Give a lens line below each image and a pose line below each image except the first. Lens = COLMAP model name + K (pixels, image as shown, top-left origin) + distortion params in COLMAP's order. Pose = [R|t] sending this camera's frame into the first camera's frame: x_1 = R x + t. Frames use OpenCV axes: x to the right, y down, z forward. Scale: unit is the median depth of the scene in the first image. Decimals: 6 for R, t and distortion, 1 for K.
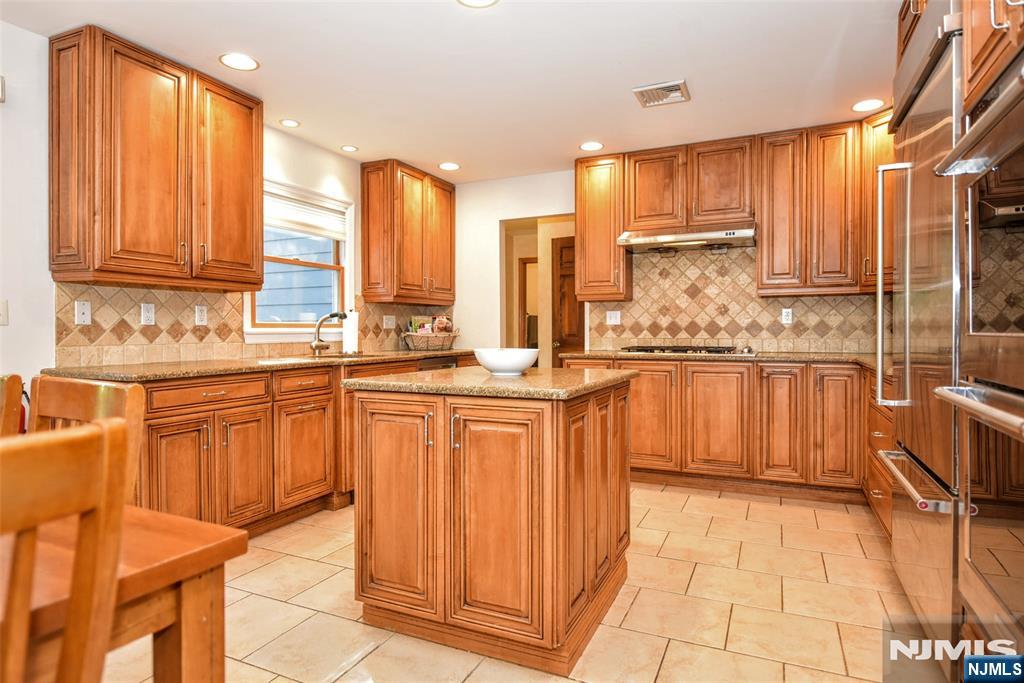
lens RADIAL K [[549.2, 0, 514.0], [0, 549.2, 347.9], [0, 0, 1]] dist [0.001888, 0.001258]
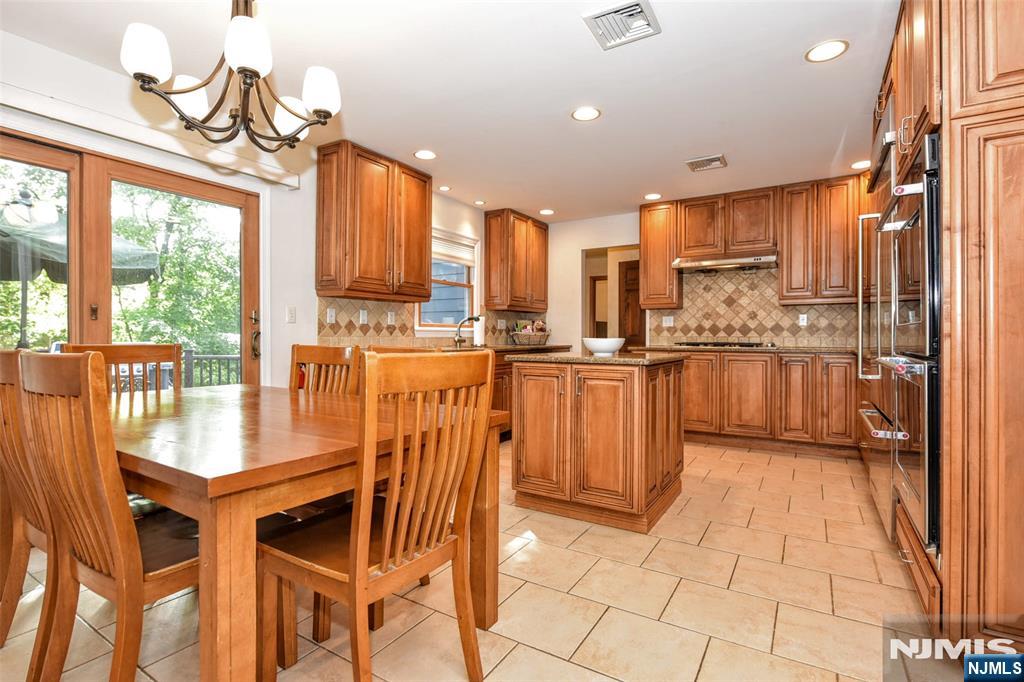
lens RADIAL K [[481.3, 0, 518.0], [0, 481.3, 344.0], [0, 0, 1]] dist [0.003666, 0.000278]
pose [[0.994427, 0.006926, -0.105204, -0.075886], [-0.008649, 0.999836, -0.015932, 0.028963], [0.105076, 0.016754, 0.994323, -0.267465]]
